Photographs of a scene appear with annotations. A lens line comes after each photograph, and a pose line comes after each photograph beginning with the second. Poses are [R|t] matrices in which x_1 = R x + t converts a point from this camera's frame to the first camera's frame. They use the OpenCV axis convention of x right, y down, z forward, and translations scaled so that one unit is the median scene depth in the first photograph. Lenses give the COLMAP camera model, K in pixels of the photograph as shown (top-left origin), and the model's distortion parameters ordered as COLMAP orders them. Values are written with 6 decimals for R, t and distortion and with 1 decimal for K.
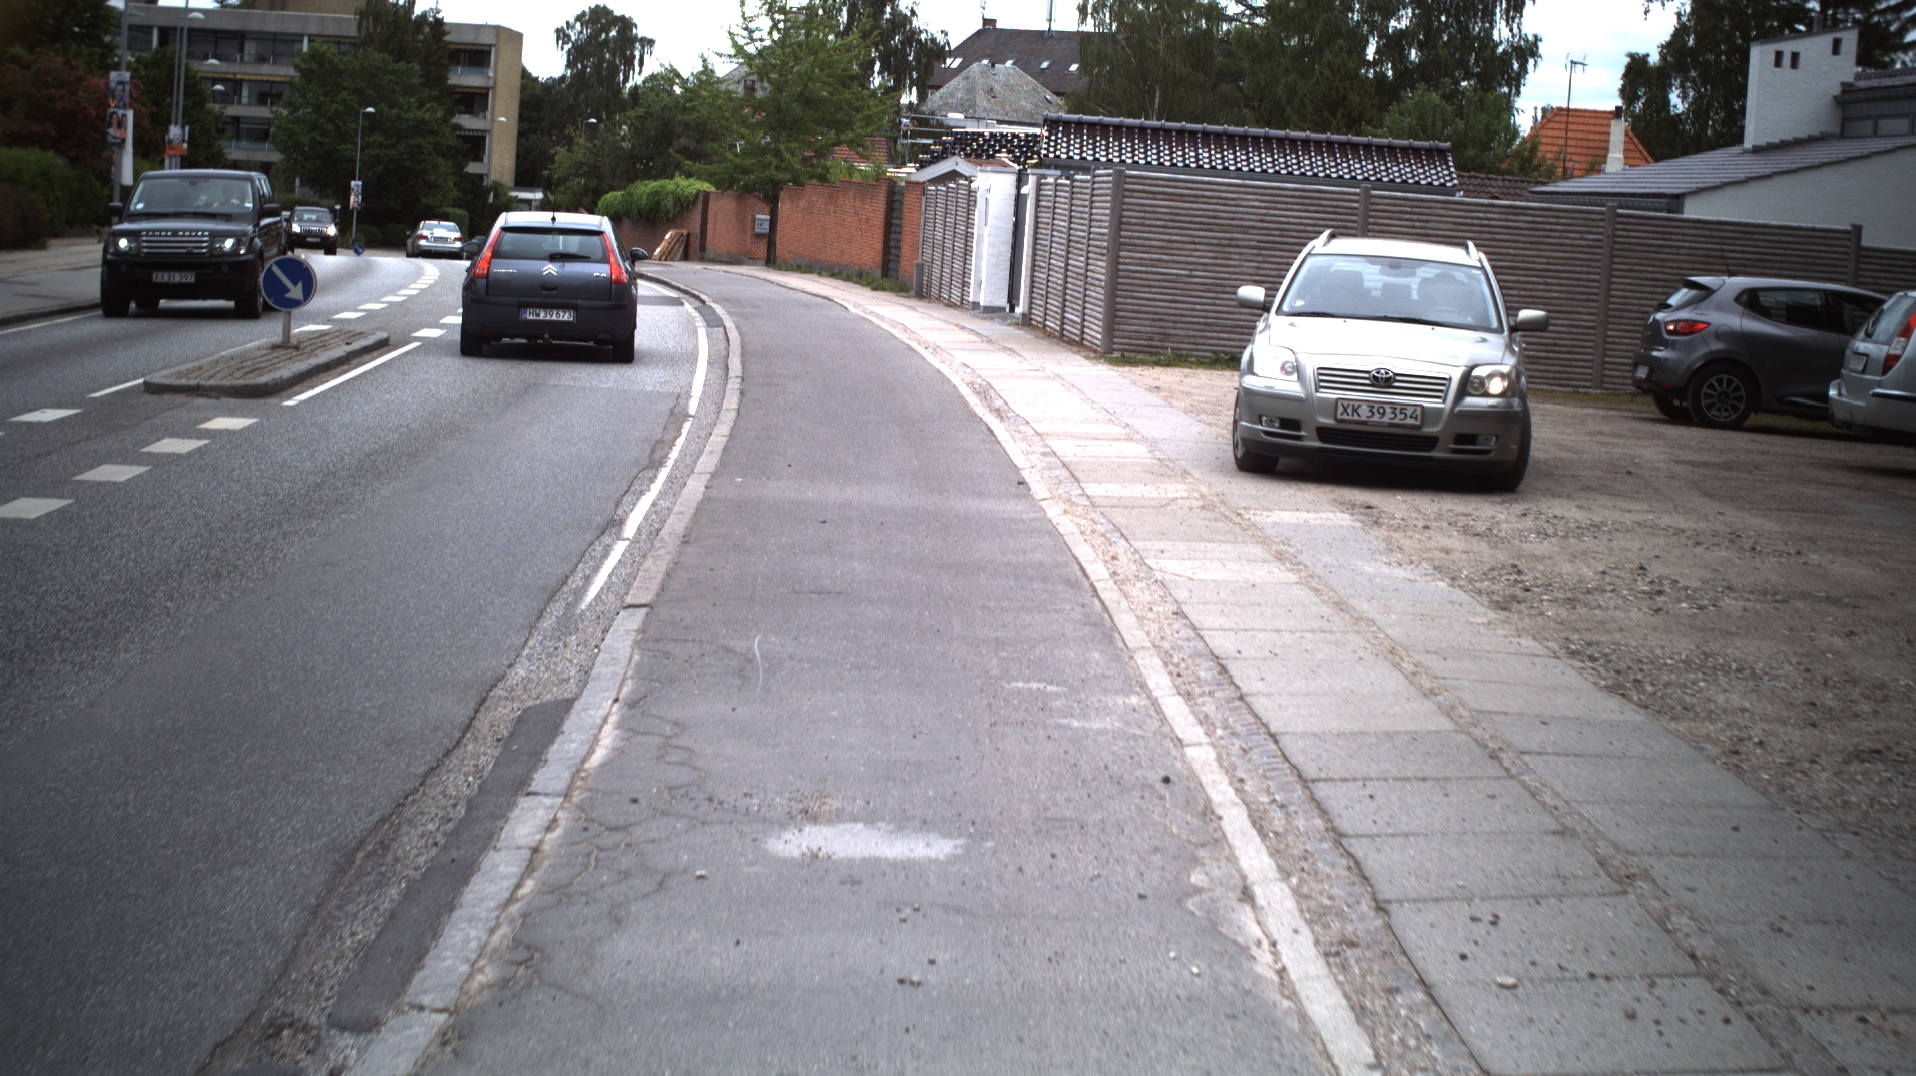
lens RADIAL K [[3304.6, 0, 958.0], [0, 3304.6, 538.0], [0, 0, 1]] dist [-0.258290, 0.219385]
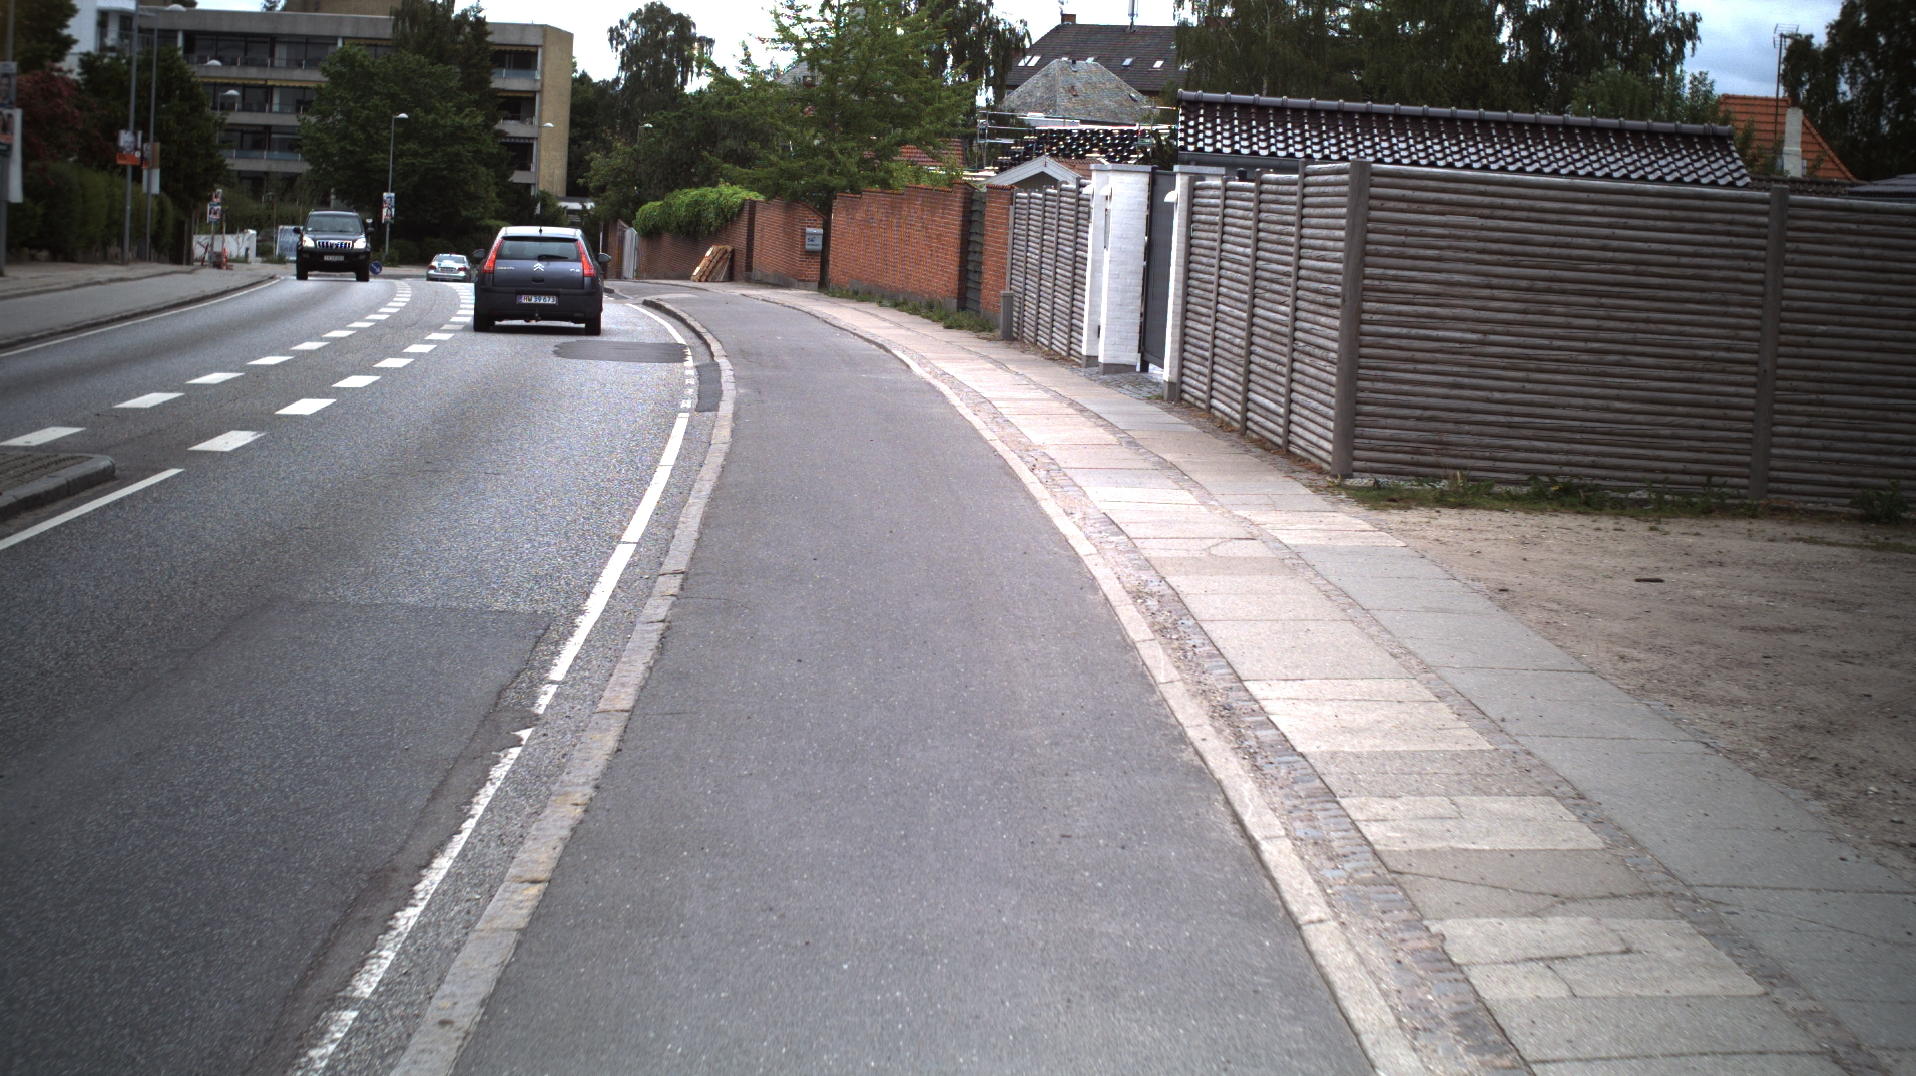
lens RADIAL K [[3304.6, 0, 958.0], [0, 3304.6, 538.0], [0, 0, 1]] dist [-0.258290, 0.219385]
pose [[0.999672, -0.009546, -0.023786, -0.004070], [0.009510, 0.999953, -0.001645, -0.019295], [0.023800, 0.001418, 0.999716, 0.178745]]
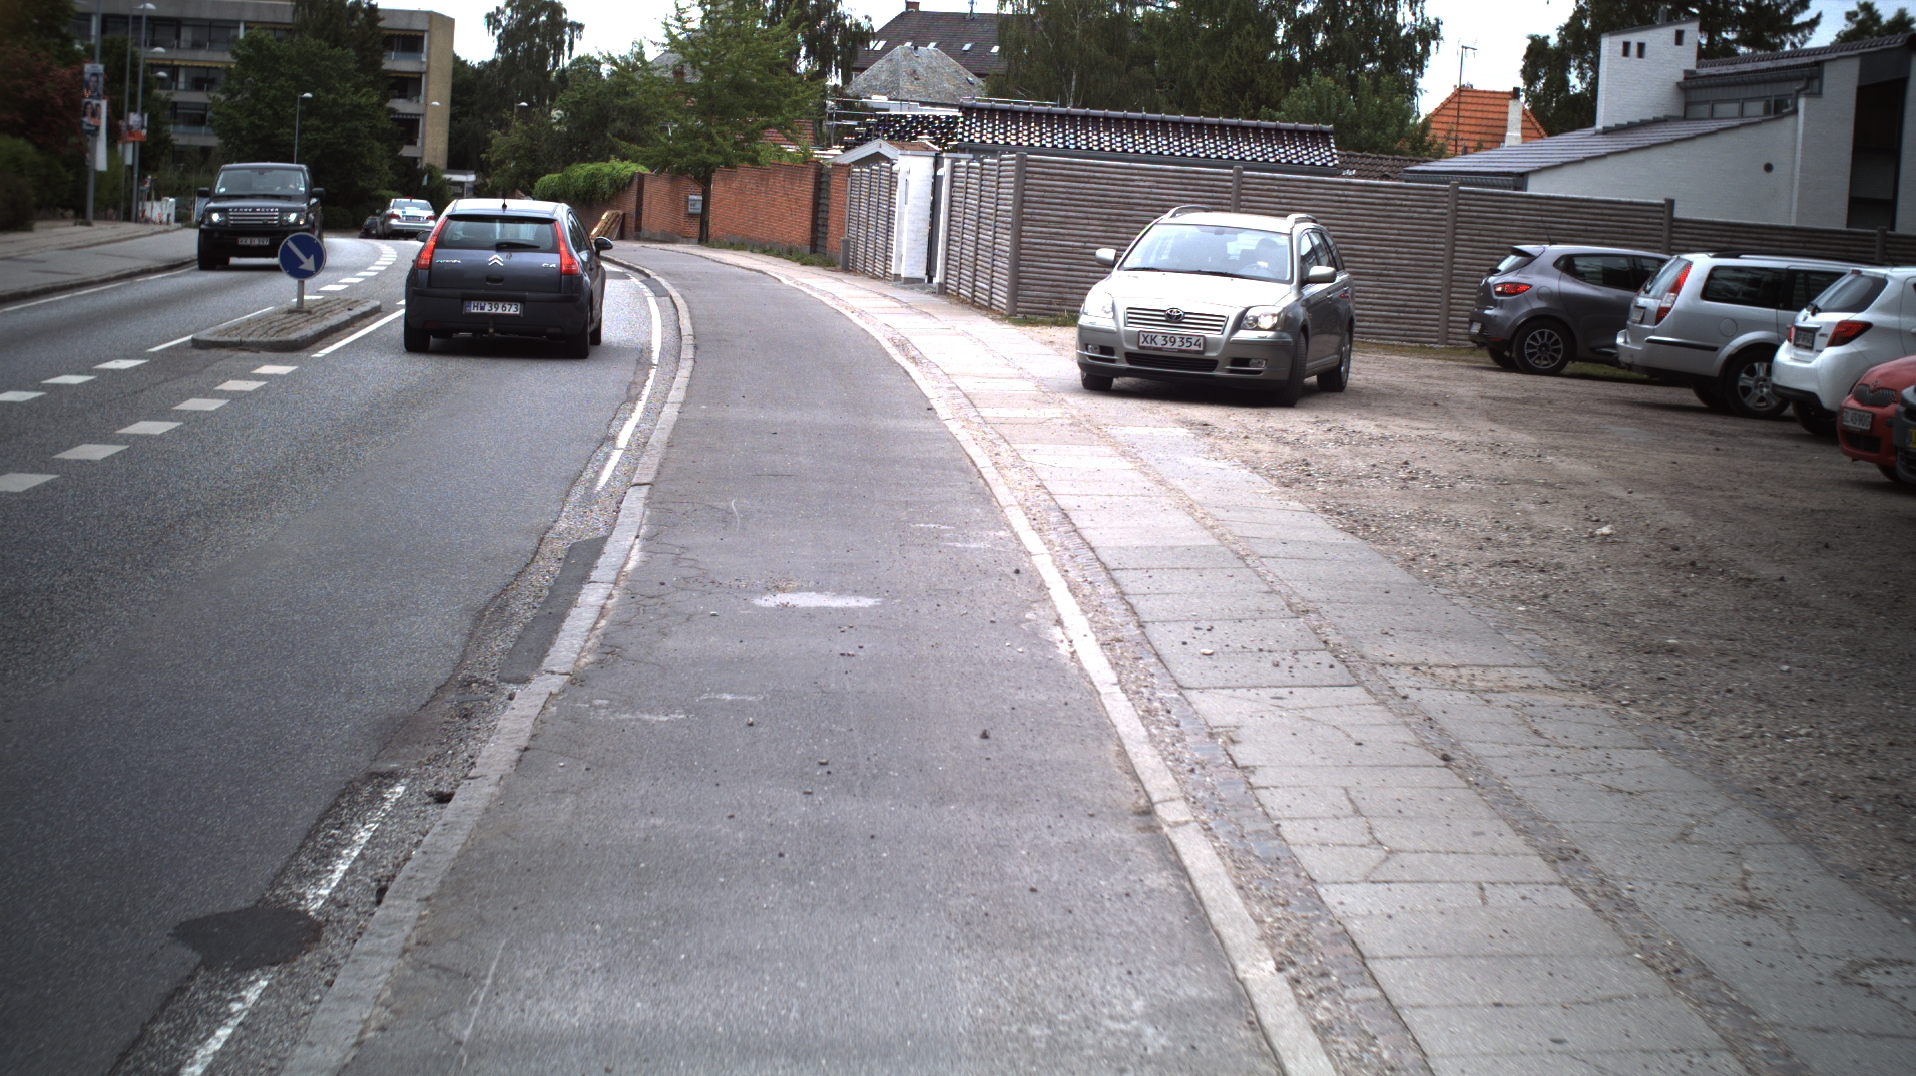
lens RADIAL K [[3304.6, 0, 958.0], [0, 3304.6, 538.0], [0, 0, 1]] dist [-0.258290, 0.219385]
pose [[0.999734, -0.006310, 0.022168, 0.000414], [0.006174, 0.999962, 0.006198, 0.005874], [-0.022206, -0.006059, 0.999735, -0.059735]]
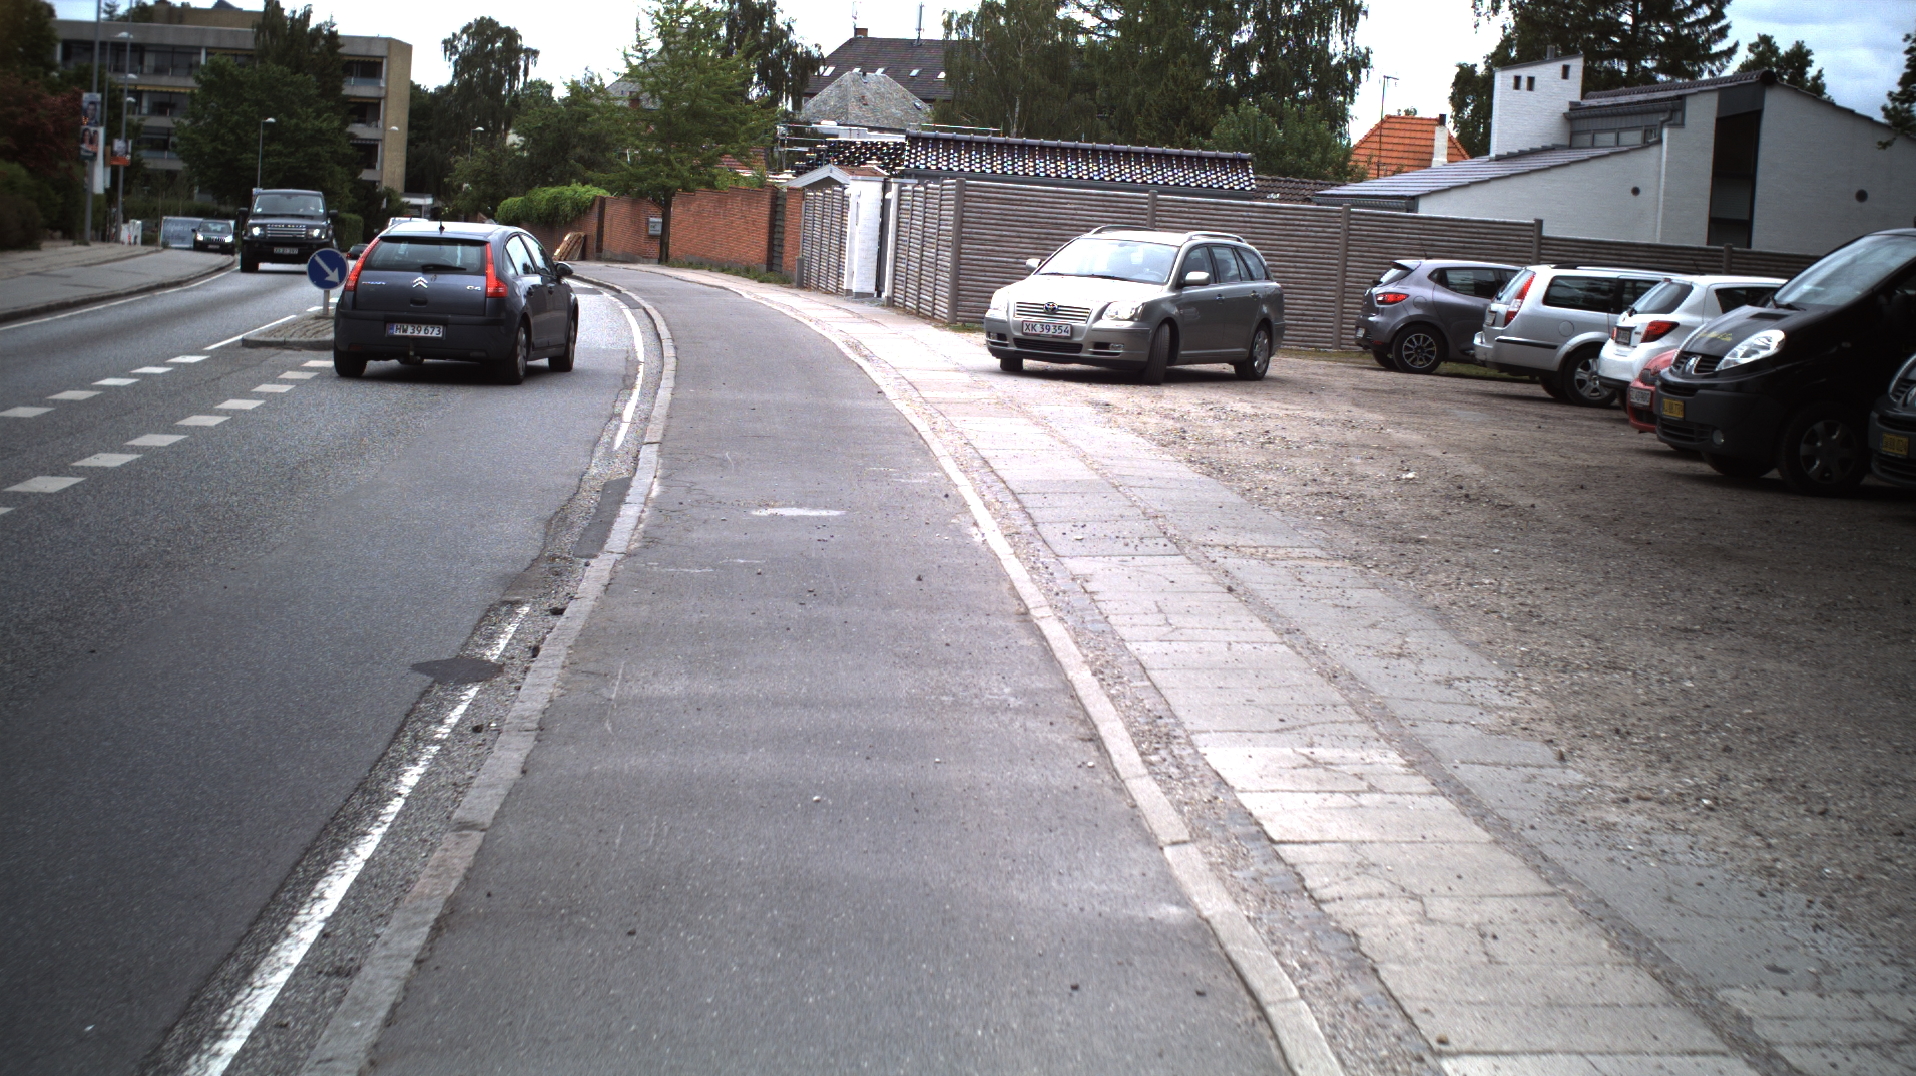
lens RADIAL K [[3304.6, 0, 958.0], [0, 3304.6, 538.0], [0, 0, 1]] dist [-0.258290, 0.219385]
pose [[0.999257, -0.006762, 0.037948, -0.000677], [0.006798, 0.999977, -0.000814, 0.012111], [-0.037942, 0.001071, 0.999279, -0.119508]]
